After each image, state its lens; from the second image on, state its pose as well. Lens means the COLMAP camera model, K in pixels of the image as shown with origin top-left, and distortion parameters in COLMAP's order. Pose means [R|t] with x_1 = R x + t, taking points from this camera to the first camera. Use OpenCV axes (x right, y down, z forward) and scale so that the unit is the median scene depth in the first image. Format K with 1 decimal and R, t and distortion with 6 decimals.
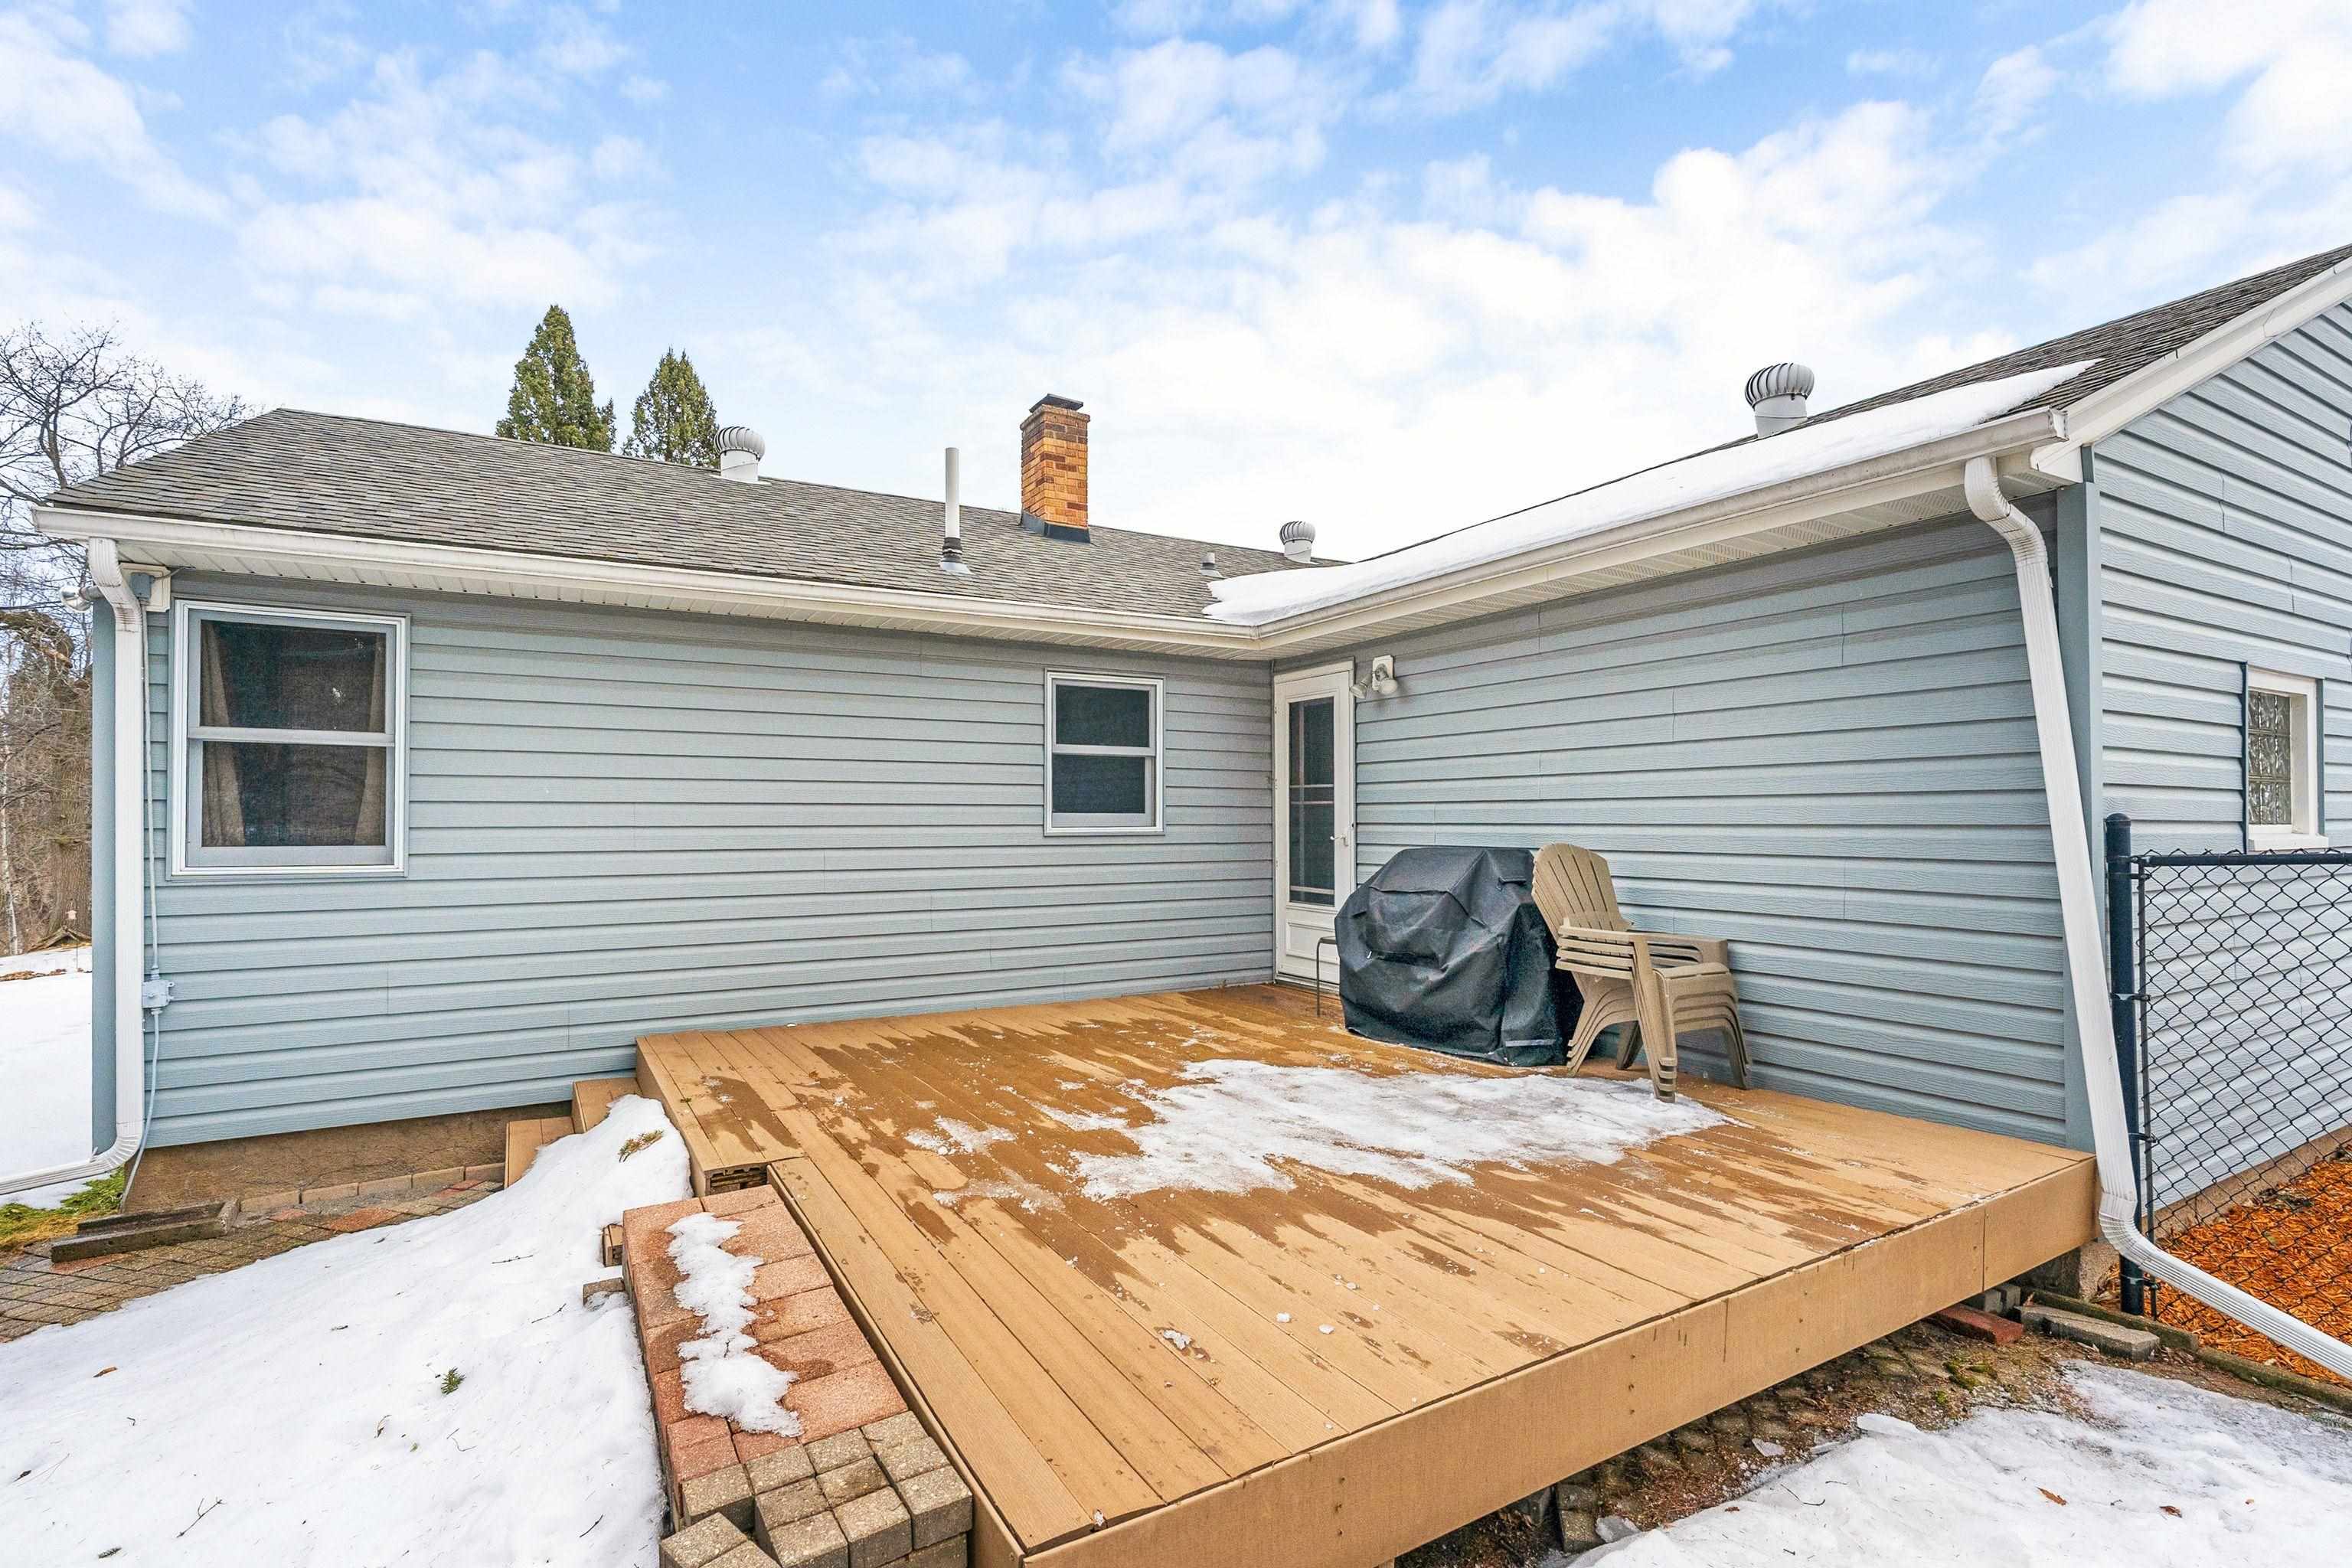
lens RADIAL K [[1092.5, 0, 1172.2], [0, 1092.5, 812.1], [0, 0, 1]] dist [-0.015067, -0.000035]
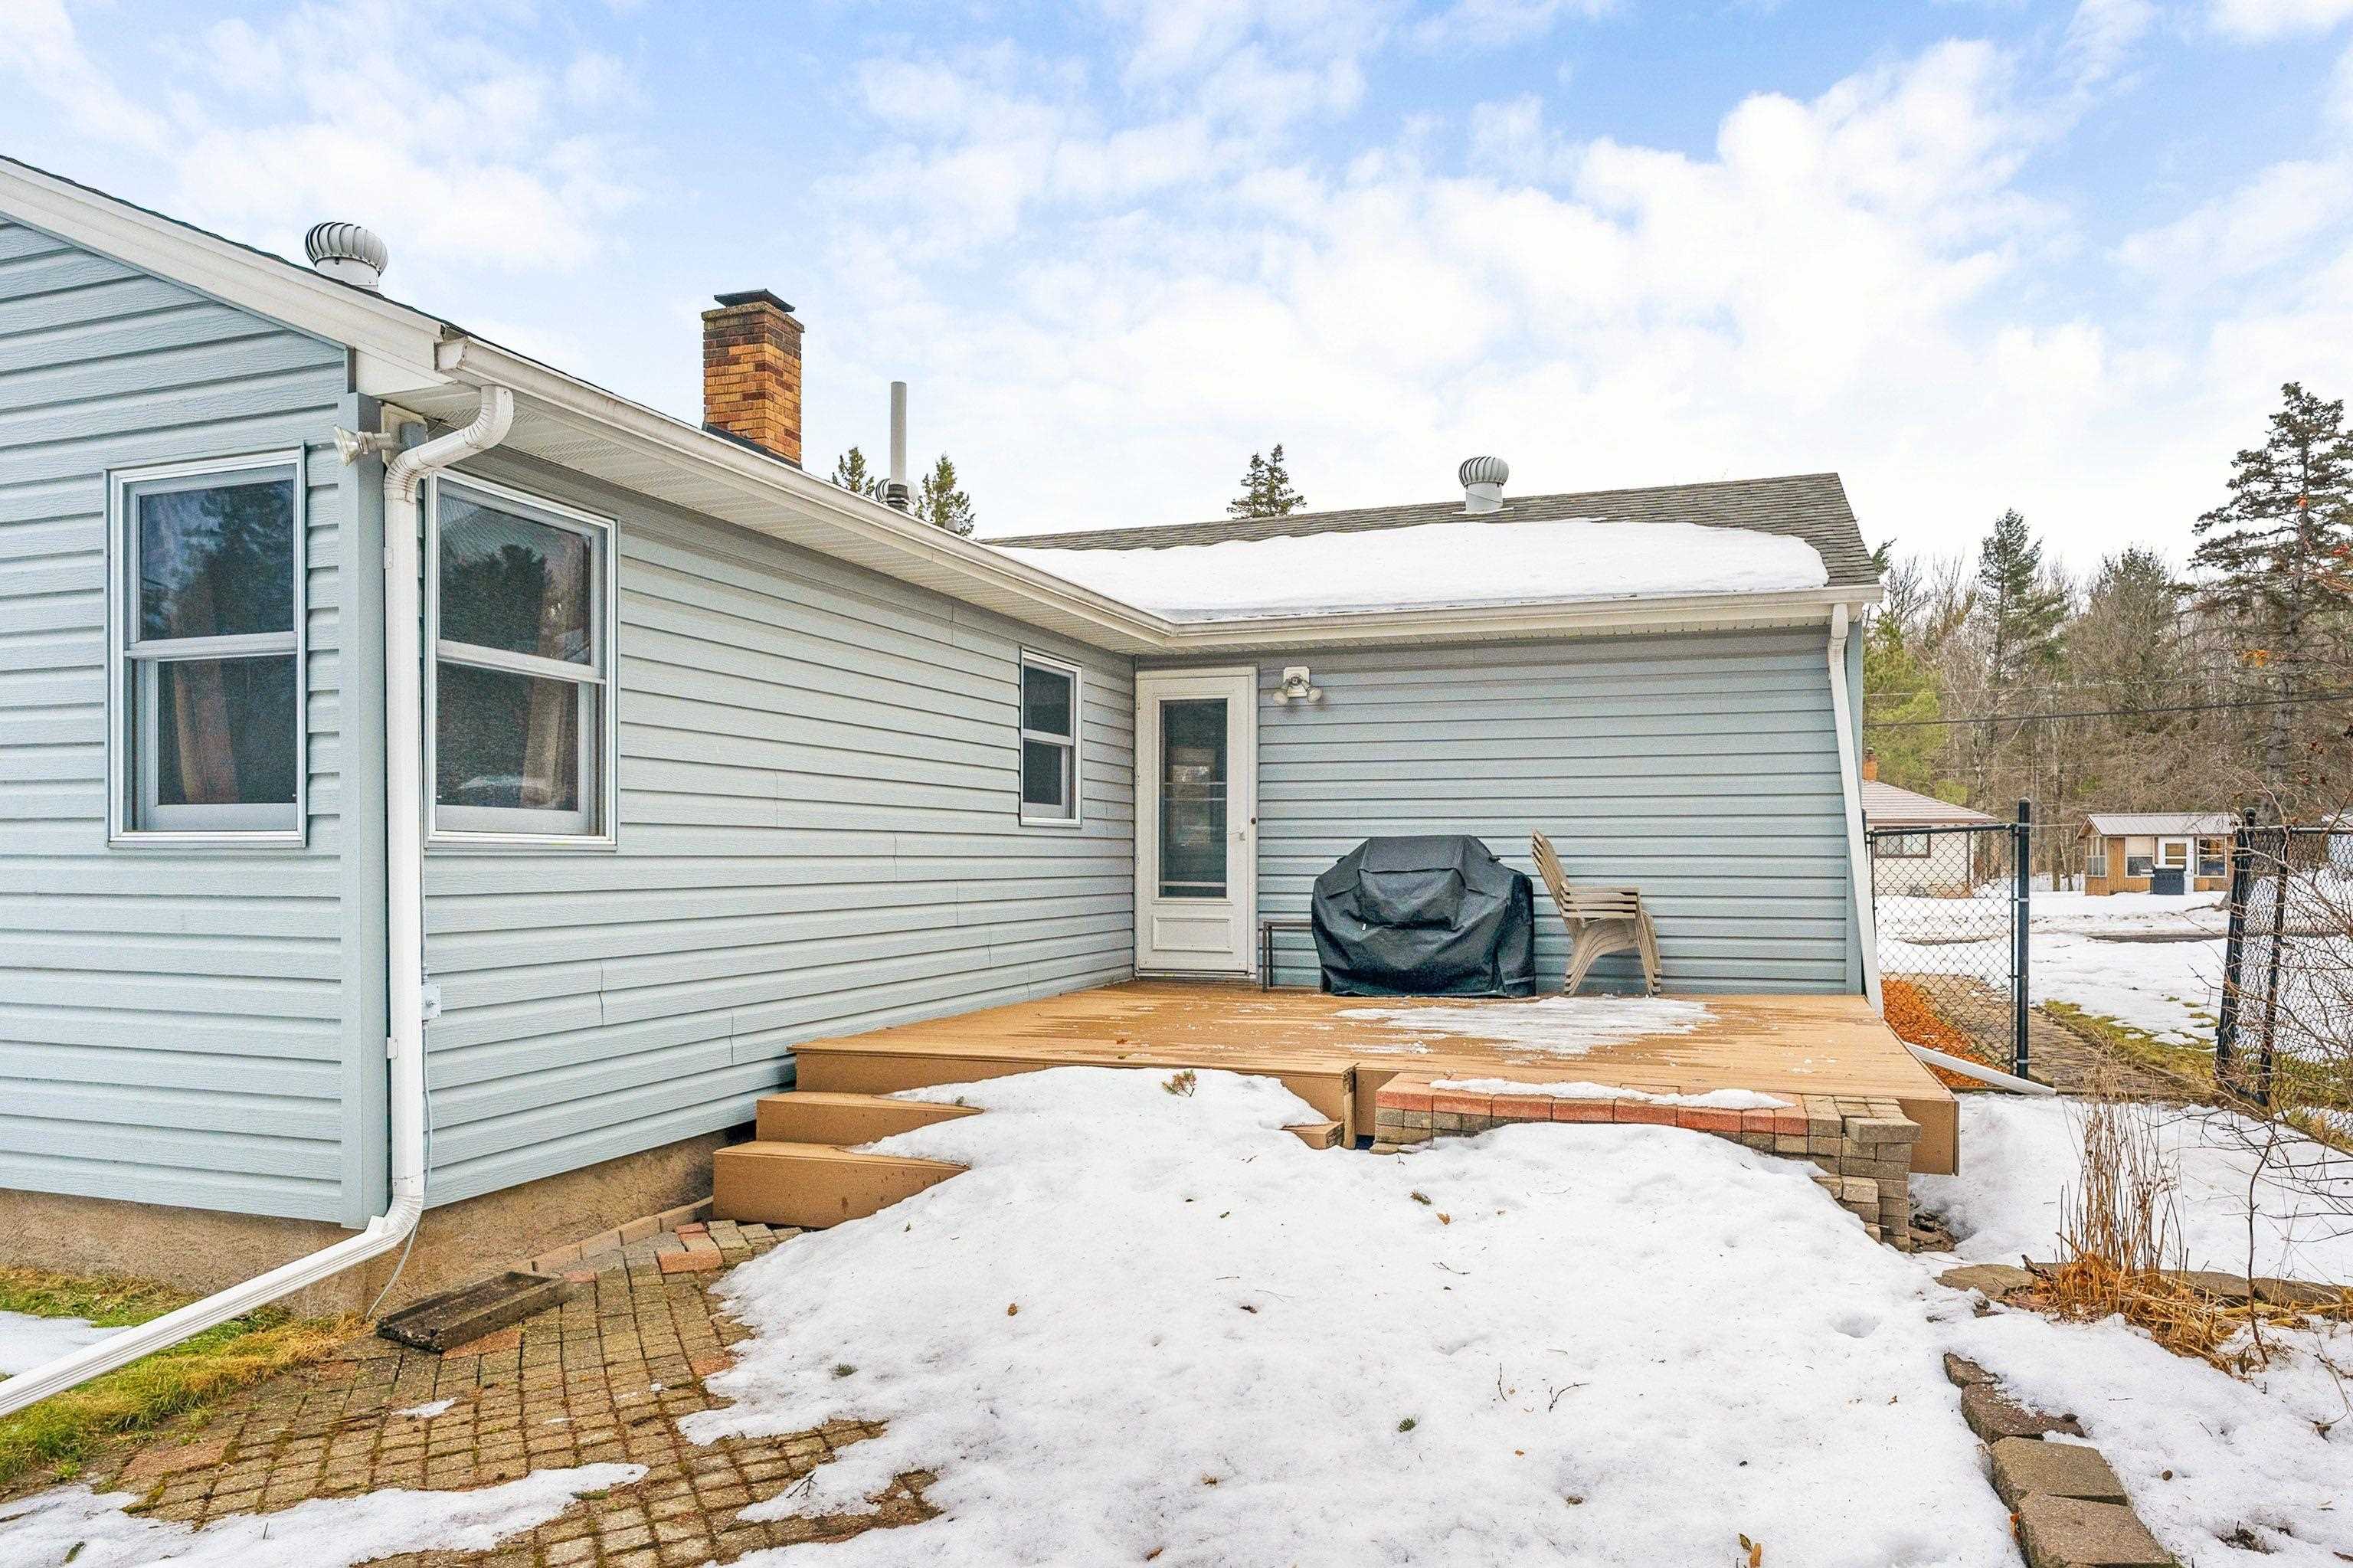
lens RADIAL K [[1547.4, 0, 1177.8], [0, 1547.4, 874.9], [0, 0, 1]] dist [0.002787, 0.000847]
pose [[0.750242, -0.003112, 0.661156, -1.189889], [-0.006410, 0.999908, 0.011980, 0.063450], [-0.661133, -0.013226, 0.750152, -0.122983]]
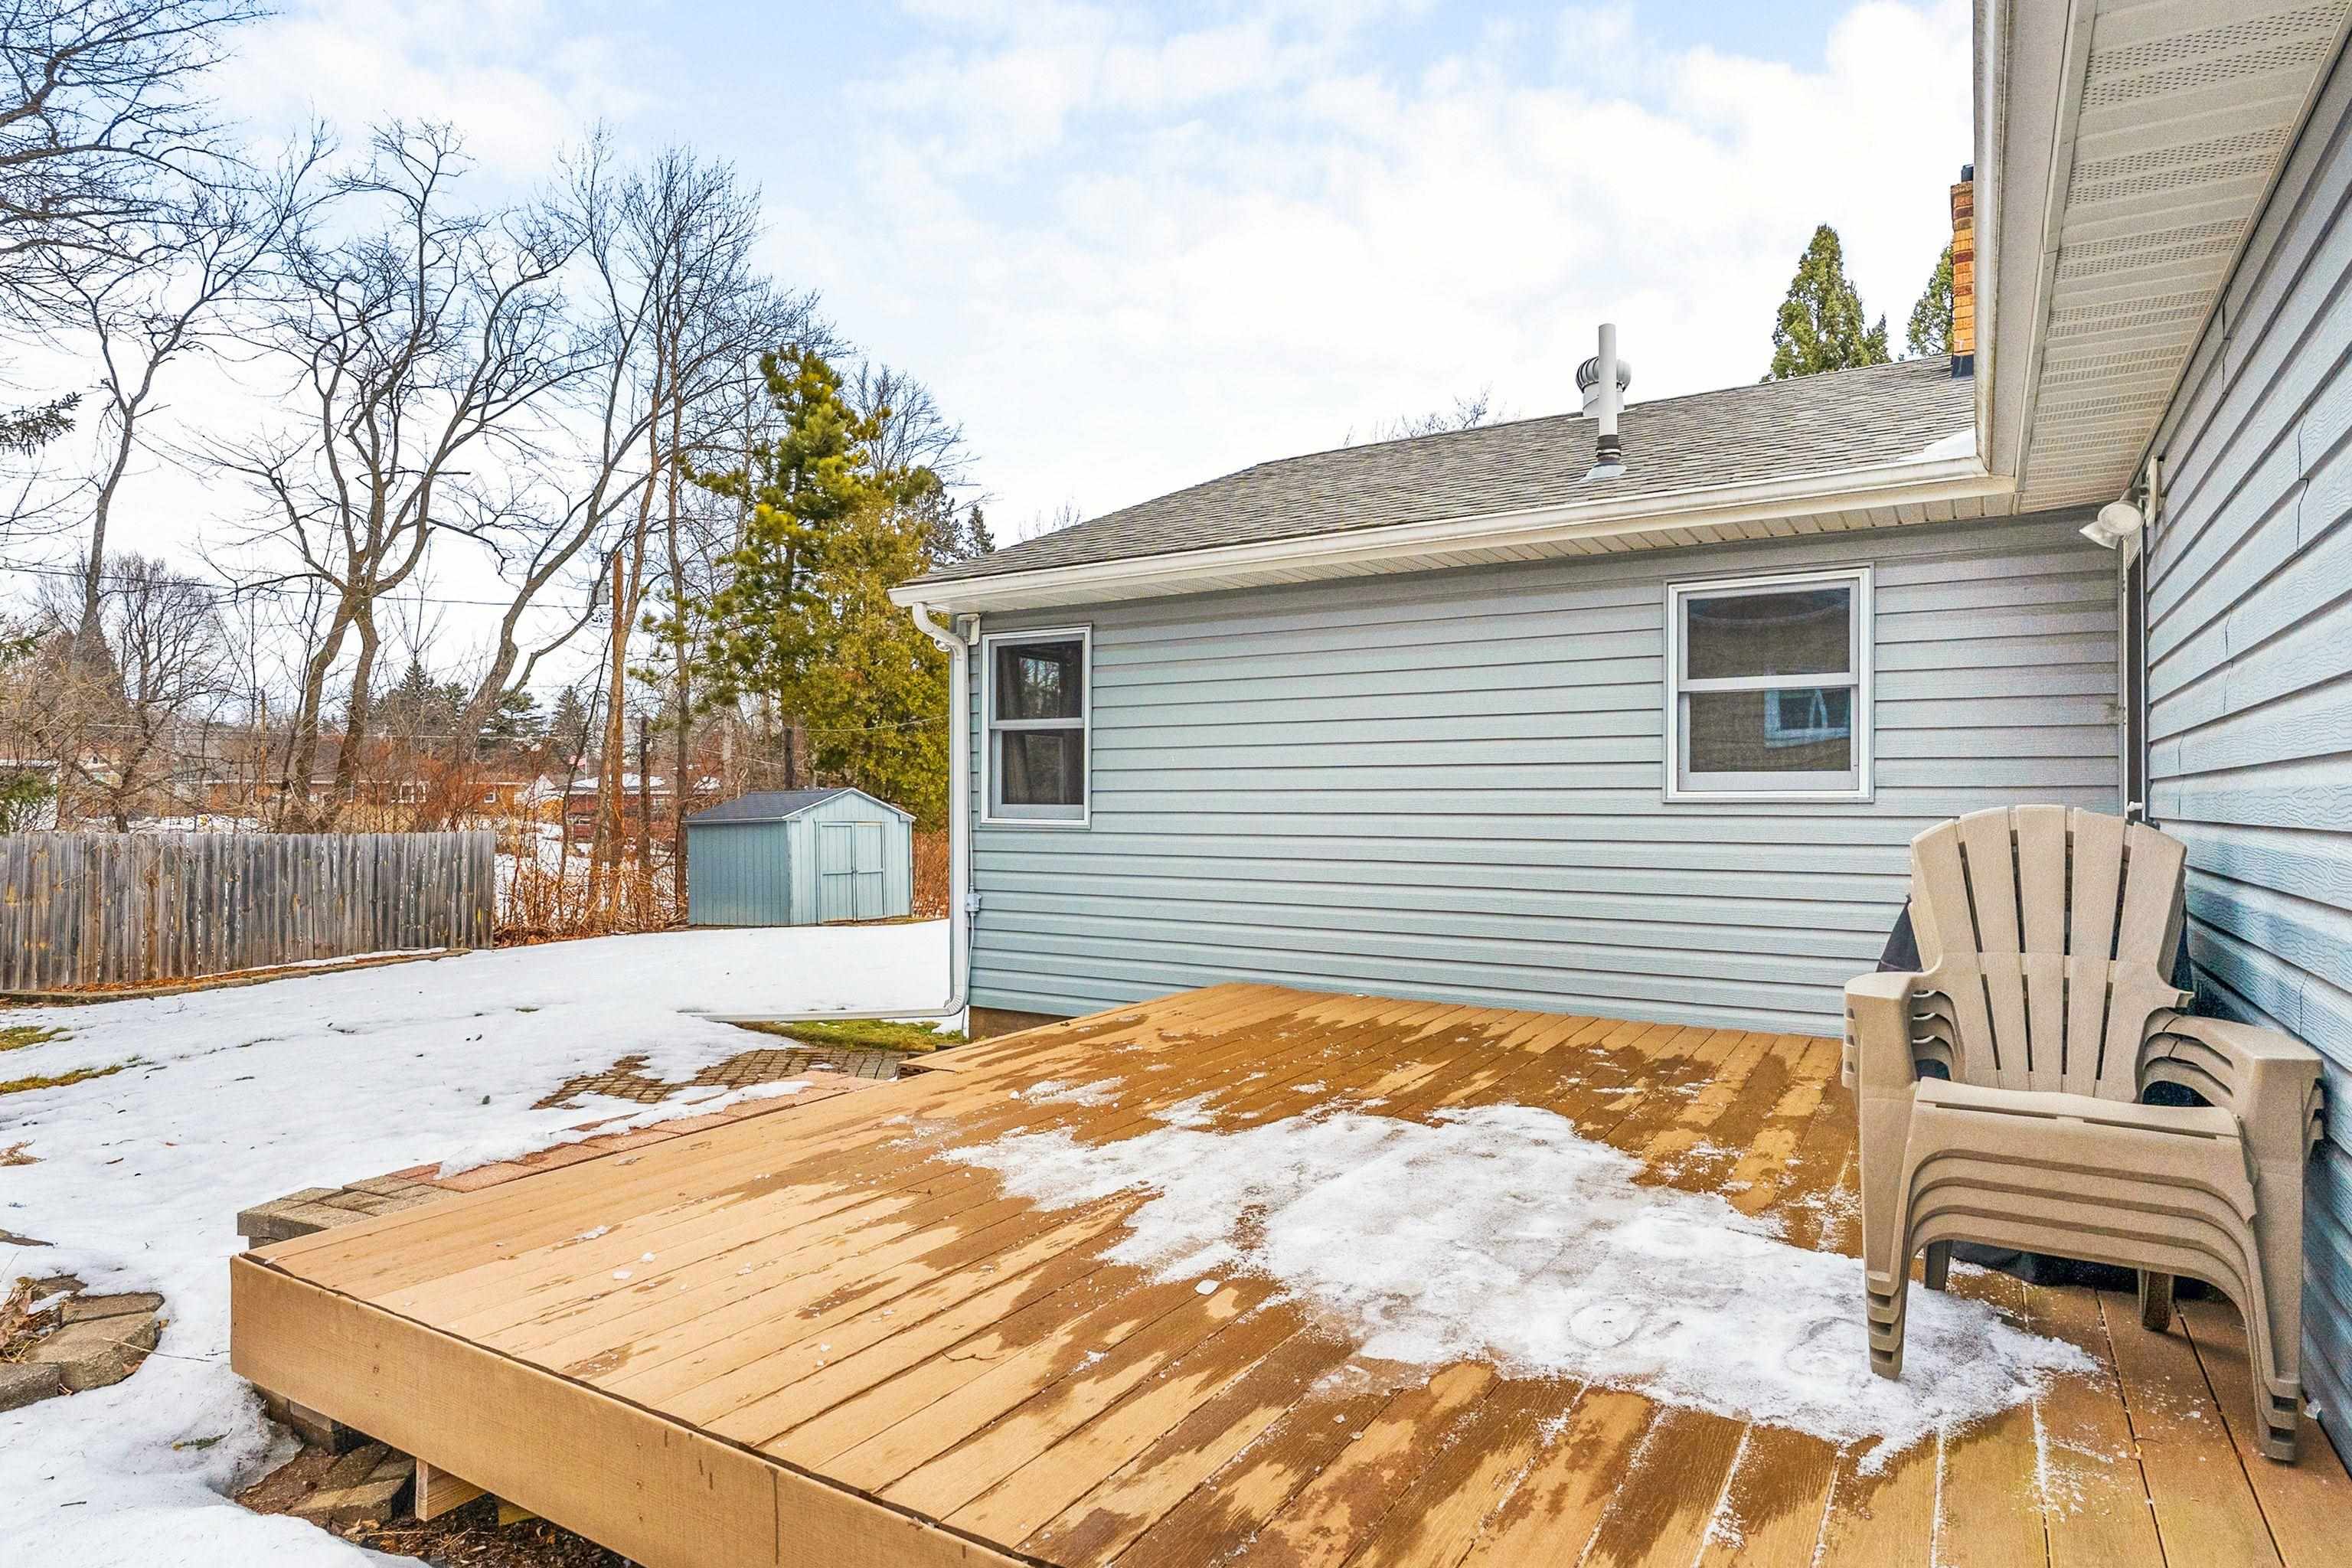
lens RADIAL K [[1194.4, 0, 1179.7], [0, 1194.4, 807.5], [0, 0, 1]] dist [-0.002712, -0.000391]
pose [[0.501736, 0.007136, -0.864992, 0.569144], [0.006004, 0.999913, 0.011732, 0.018224], [0.865000, -0.011080, 0.501649, 0.386781]]
